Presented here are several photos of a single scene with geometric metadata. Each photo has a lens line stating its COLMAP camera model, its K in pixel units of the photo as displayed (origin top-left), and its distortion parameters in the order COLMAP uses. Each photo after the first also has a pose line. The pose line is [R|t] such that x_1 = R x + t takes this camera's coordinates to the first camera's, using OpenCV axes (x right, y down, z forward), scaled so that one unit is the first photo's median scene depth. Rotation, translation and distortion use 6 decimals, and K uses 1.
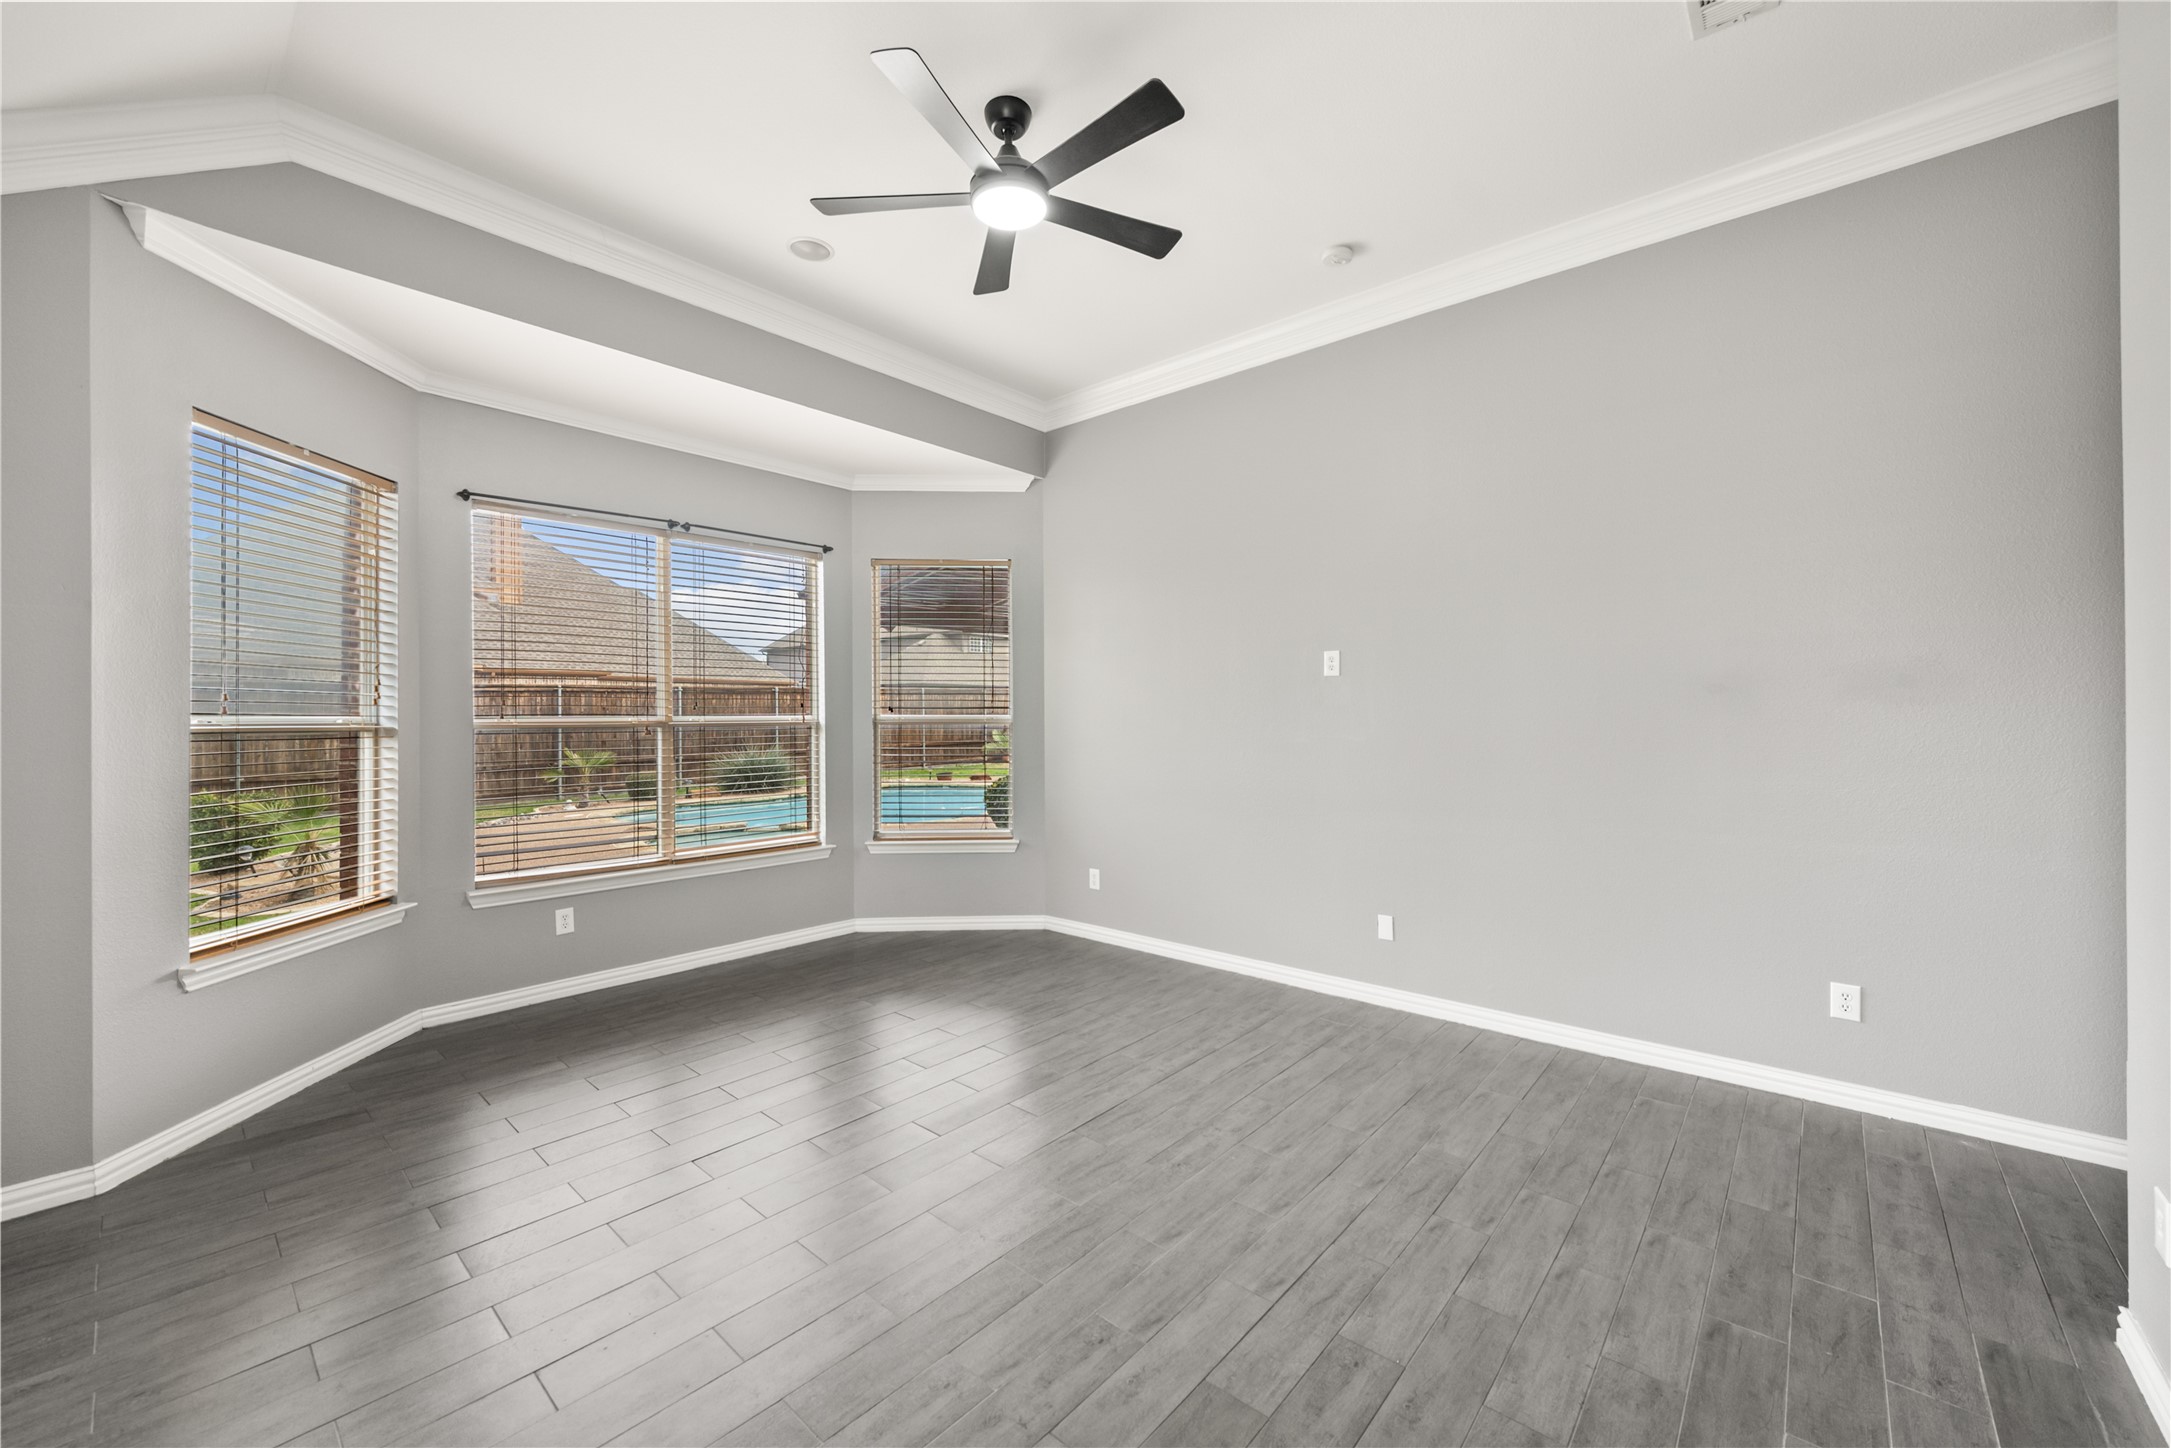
lens RADIAL K [[849.4, 0, 1074.0], [0, 849.4, 714.9], [0, 0, 1]] dist [0.003904, 0.000151]
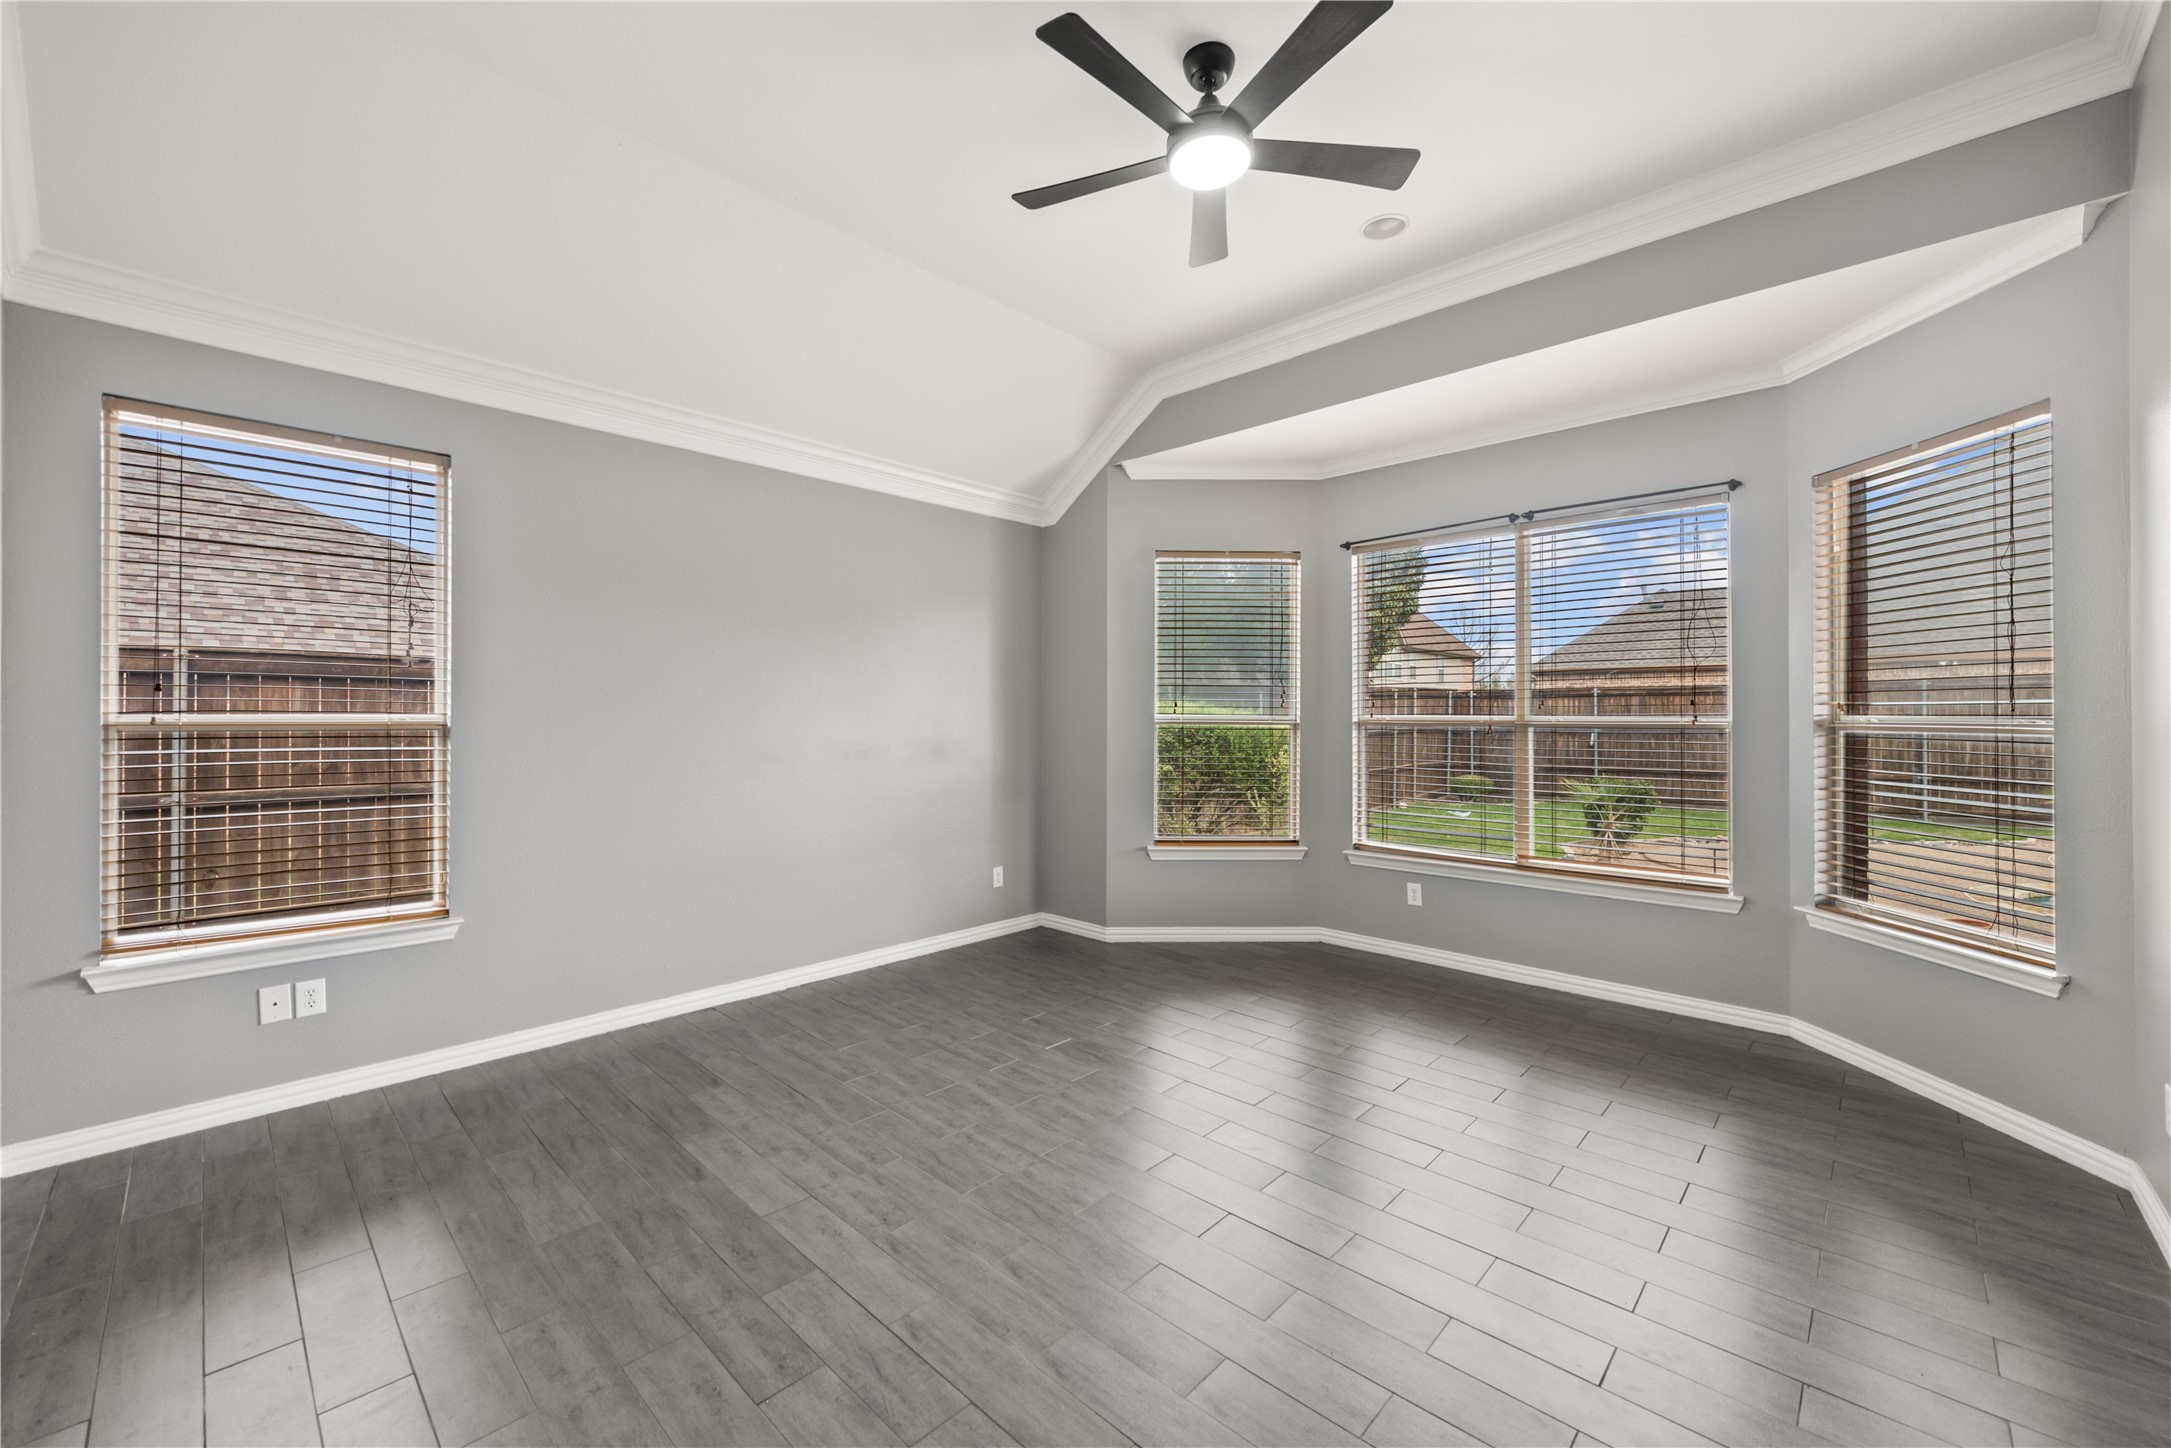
lens RADIAL K [[849.4, 0, 1083.0], [0, 849.4, 719.6], [0, 0, 1]] dist [0.003904, 0.000151]
pose [[-0.026789, 0.006357, -0.999621, 0.761822], [-0.002151, 0.999977, 0.006417, 0.000447], [0.999639, 0.002322, -0.026775, 0.800846]]
